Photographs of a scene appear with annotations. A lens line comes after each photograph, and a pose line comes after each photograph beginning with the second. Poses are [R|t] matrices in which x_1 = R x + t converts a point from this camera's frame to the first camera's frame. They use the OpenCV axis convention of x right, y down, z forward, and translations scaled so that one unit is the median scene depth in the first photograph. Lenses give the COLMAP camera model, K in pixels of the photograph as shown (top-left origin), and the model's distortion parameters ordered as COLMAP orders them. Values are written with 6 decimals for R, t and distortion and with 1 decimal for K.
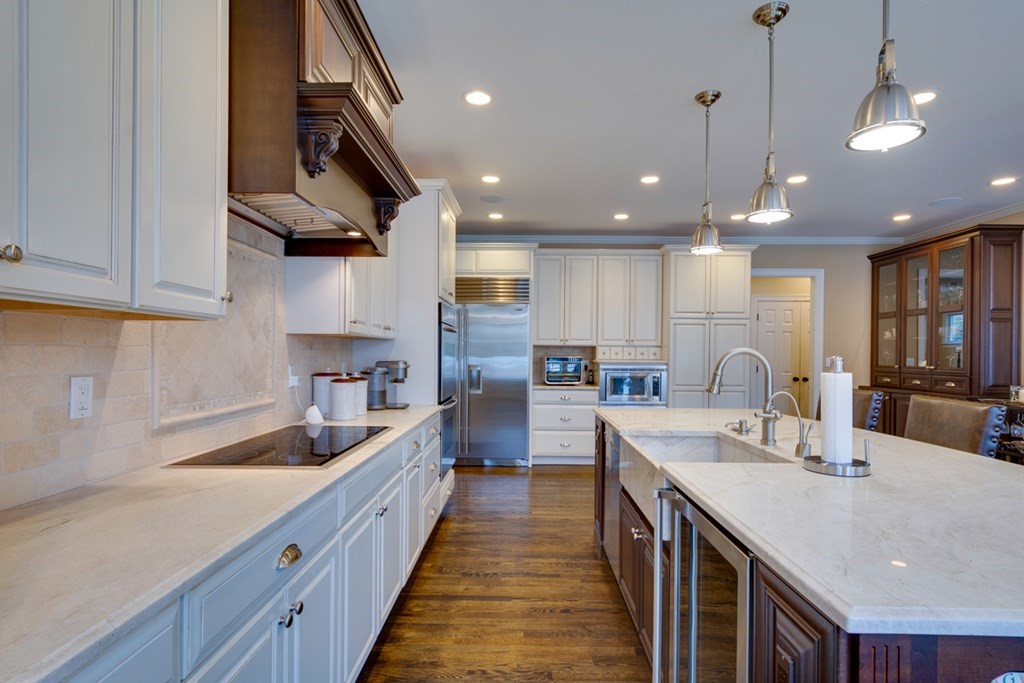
lens RADIAL K [[539.6, 0, 515.0], [0, 539.6, 357.4], [0, 0, 1]] dist [0.002051, 0.000488]
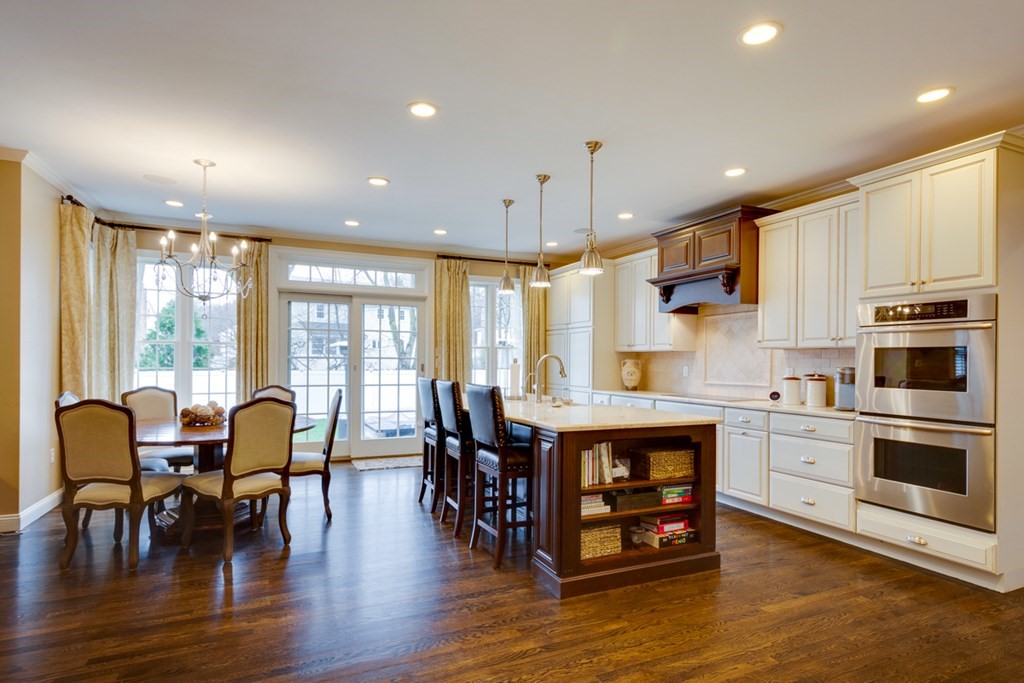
lens RADIAL K [[539.6, 0, 515.0], [0, 539.6, 357.4], [0, 0, 1]] dist [0.002051, 0.000488]
pose [[-0.904519, -0.016668, -0.426107, 1.269322], [-0.018961, 0.999820, 0.001139, -0.005447], [0.426012, 0.009110, -0.904672, 2.512395]]
